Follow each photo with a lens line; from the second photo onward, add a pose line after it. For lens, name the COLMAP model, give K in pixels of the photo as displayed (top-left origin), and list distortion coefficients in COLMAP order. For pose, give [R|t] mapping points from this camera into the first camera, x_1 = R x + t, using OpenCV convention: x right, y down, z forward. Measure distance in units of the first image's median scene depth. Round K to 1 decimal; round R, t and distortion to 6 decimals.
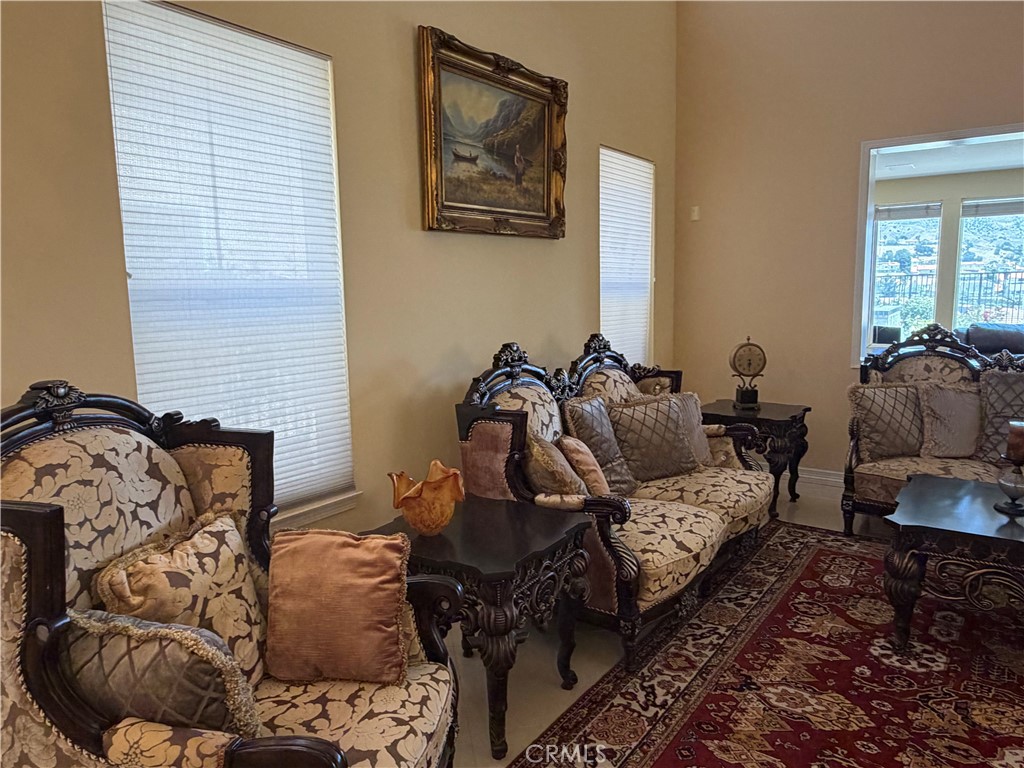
lens RADIAL K [[709.8, 0, 512.2], [0, 709.8, 376.8], [0, 0, 1]] dist [0.023216, 0.003275]
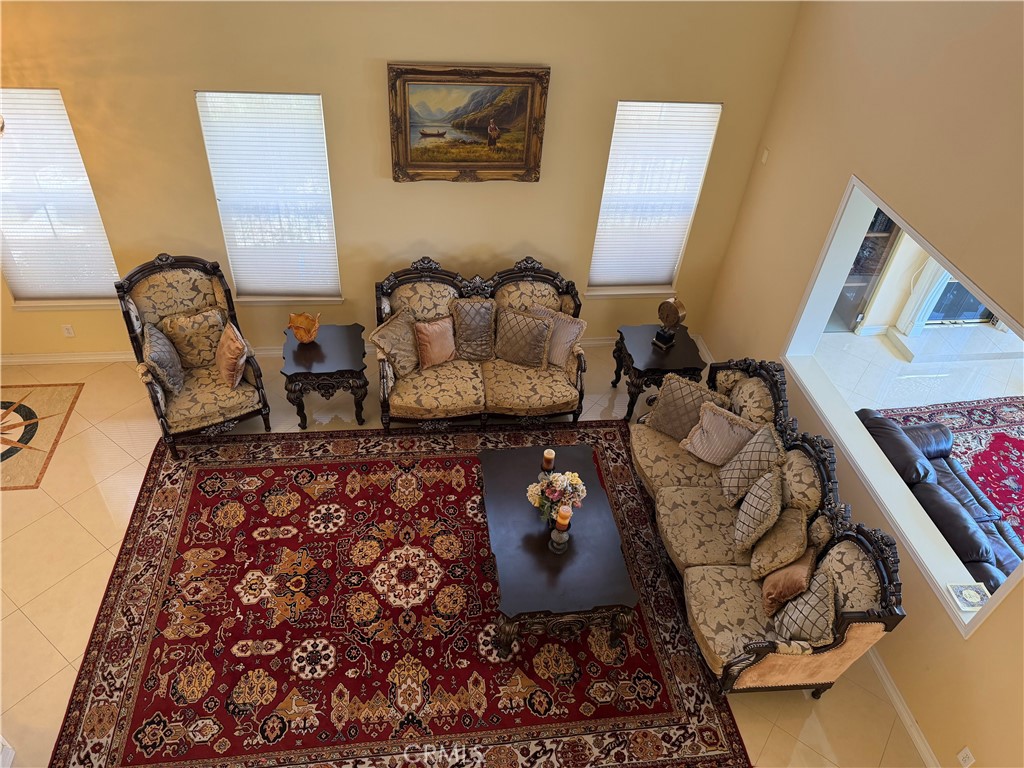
lens RADIAL K [[708.8, 0, 515.1], [0, 708.8, 381.5], [0, 0, 1]] dist [0.039610, -0.019083]
pose [[0.681692, 0.523587, -0.511030, 1.130873], [-0.177511, 0.795965, 0.578731, -0.804913], [0.709778, -0.303803, 0.635546, -0.034571]]
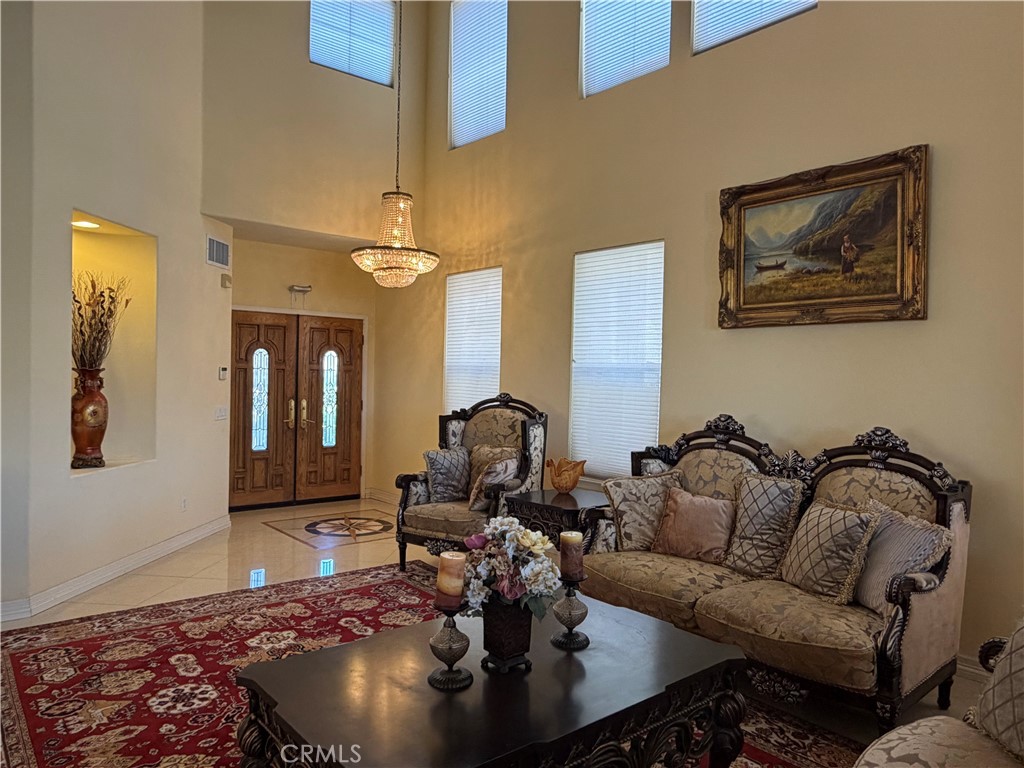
lens RADIAL K [[709.8, 0, 508.4], [0, 709.8, 379.9], [0, 0, 1]] dist [0.023216, 0.003275]
pose [[-0.258574, 0.023540, -0.965705, 1.232026], [-0.138684, 0.988442, 0.061228, -0.125398], [0.955984, 0.149760, -0.252321, 0.895298]]
